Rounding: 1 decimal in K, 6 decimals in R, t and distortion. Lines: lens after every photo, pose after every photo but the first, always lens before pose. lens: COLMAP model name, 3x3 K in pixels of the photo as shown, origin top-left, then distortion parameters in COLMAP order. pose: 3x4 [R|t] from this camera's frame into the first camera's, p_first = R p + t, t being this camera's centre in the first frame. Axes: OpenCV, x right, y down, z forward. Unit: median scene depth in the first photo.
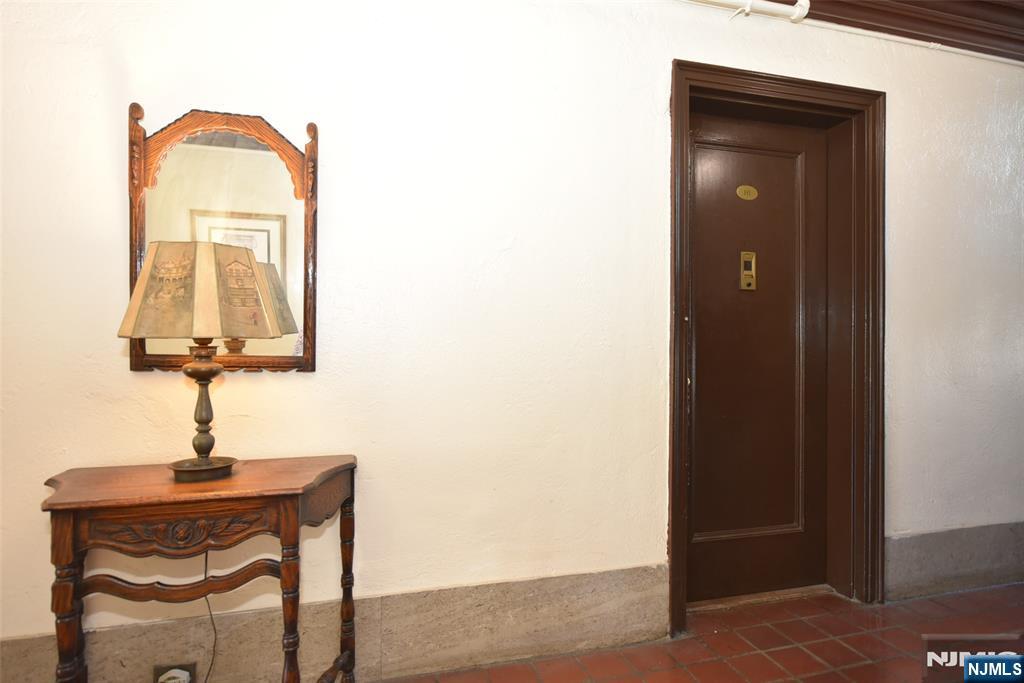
lens RADIAL K [[620.4, 0, 512.0], [0, 620.4, 341.5], [0, 0, 1]] dist [-0.015100, -0.002100]
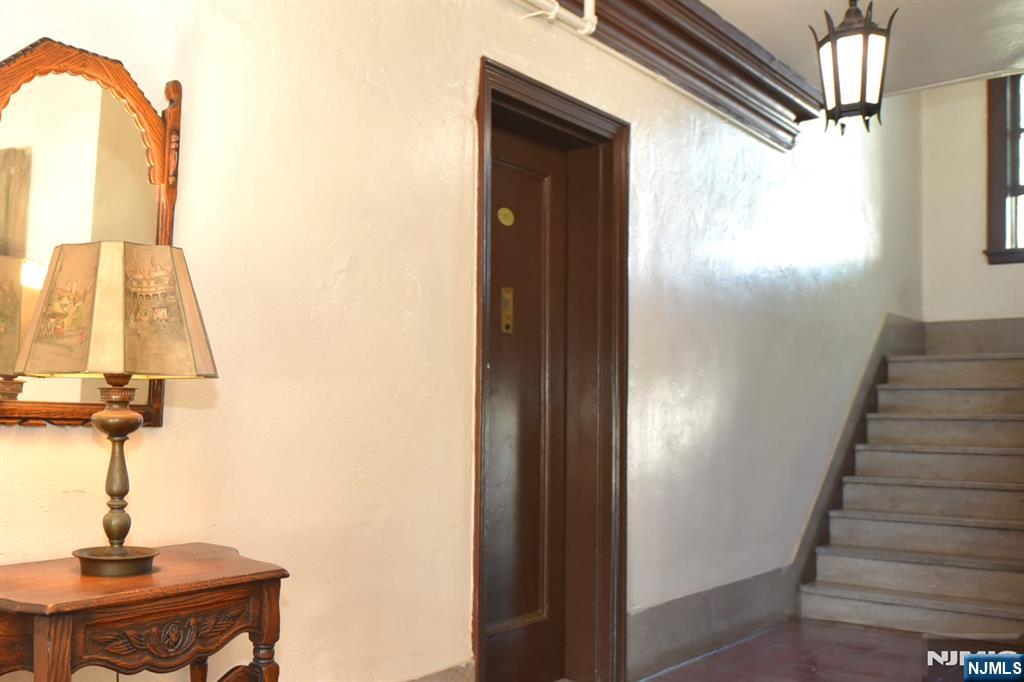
lens RADIAL K [[978.5, 0, 512.1], [0, 978.5, 382.7], [0, 0, 1]] dist [-0.034875, -0.005382]
pose [[0.820163, 0.020526, 0.571762, -0.760517], [-0.011714, 0.999749, -0.019087, 0.017676], [-0.572010, 0.008957, 0.820198, -0.175450]]
